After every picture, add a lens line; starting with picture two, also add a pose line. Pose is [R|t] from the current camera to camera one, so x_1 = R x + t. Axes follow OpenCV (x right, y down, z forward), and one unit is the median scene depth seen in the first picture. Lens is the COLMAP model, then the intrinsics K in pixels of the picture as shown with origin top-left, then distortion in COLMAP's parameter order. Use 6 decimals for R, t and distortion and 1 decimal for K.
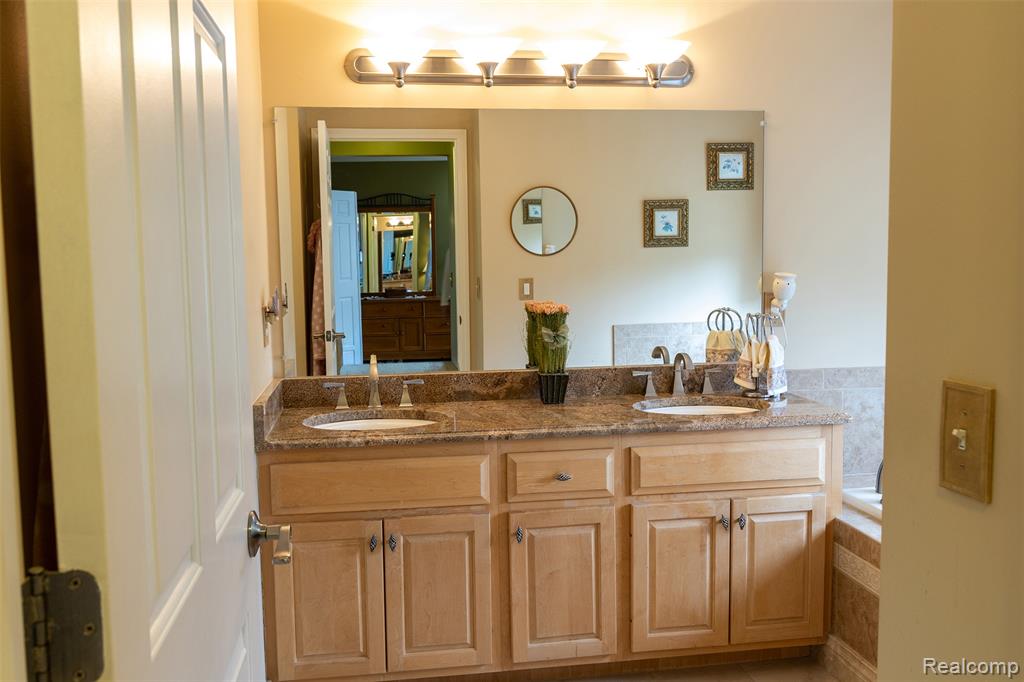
lens RADIAL K [[926.5, 0, 512.0], [0, 926.5, 341.0], [0, 0, 1]] dist [-0.001791, 0.001422]
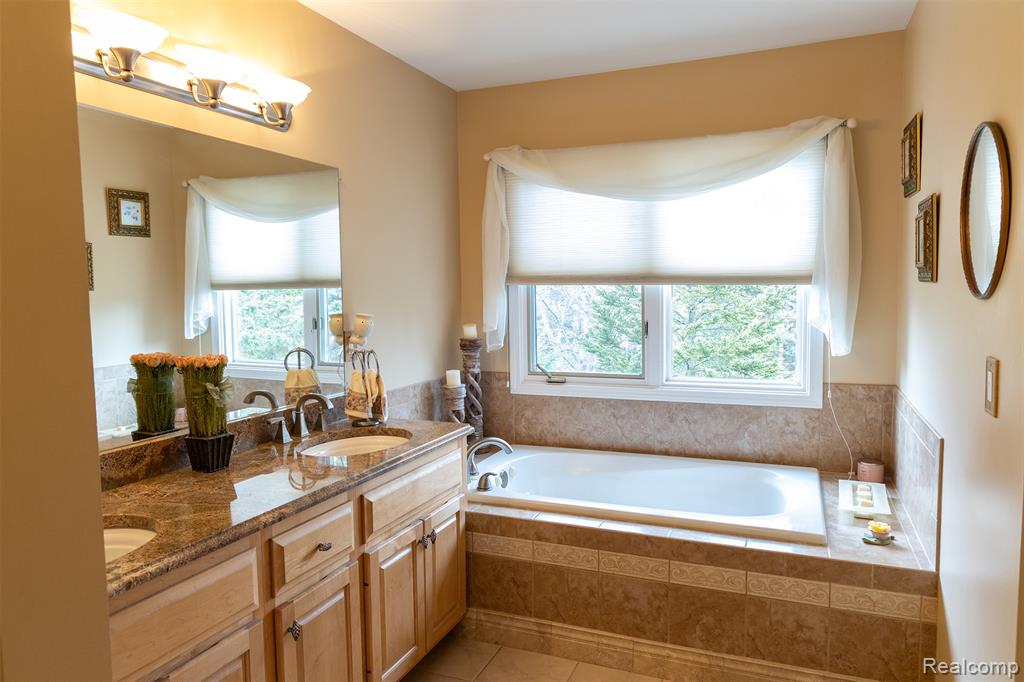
lens RADIAL K [[686.2, 0, 514.5], [0, 686.2, 342.7], [0, 0, 1]] dist [0.003736, 0.000792]
pose [[0.523041, -0.058869, 0.850272, -0.350556], [0.084487, 0.996279, 0.017006, -0.038294], [-0.848110, 0.062942, 0.526068, 0.427235]]
